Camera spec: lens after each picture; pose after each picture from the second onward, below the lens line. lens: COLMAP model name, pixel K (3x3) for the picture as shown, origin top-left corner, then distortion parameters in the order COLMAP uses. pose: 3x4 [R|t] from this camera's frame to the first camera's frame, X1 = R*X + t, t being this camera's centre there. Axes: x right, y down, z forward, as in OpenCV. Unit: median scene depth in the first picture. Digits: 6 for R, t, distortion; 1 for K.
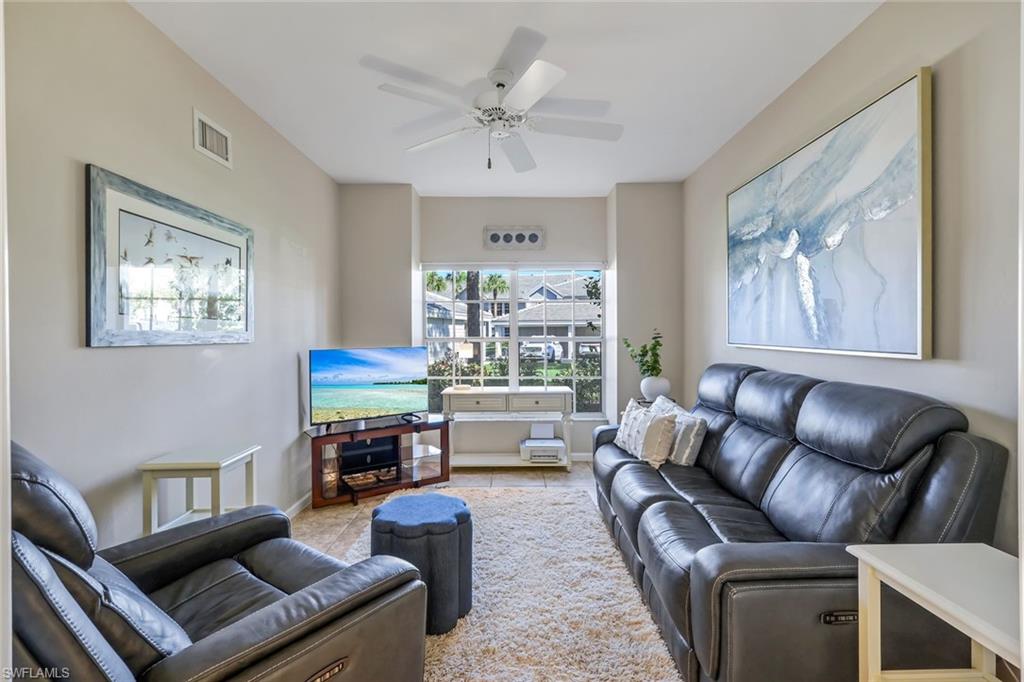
lens RADIAL K [[452.5, 0, 513.8], [0, 452.5, 335.9], [0, 0, 1]] dist [0.002932, 0.000209]
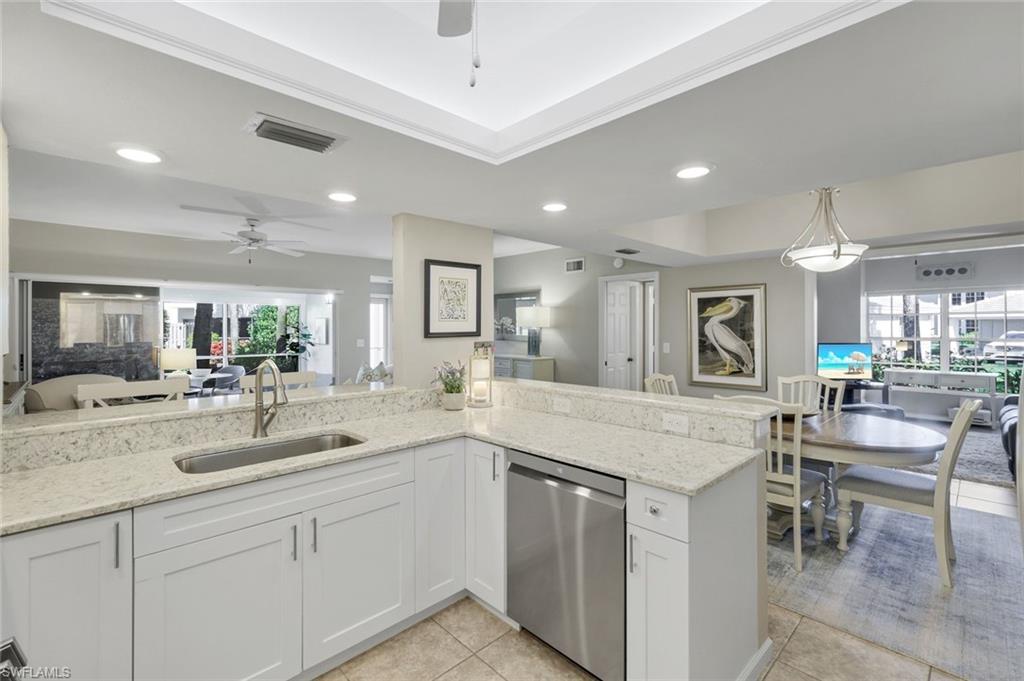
lens RADIAL K [[445.5, 0, 509.8], [0, 445.5, 328.7], [0, 0, 1]] dist [0.003121, 0.000291]
pose [[0.682113, 0.003189, -0.731240, 0.103030], [-0.005212, 0.999986, -0.000501, -0.018141], [0.731228, 0.004153, 0.682121, -1.082629]]
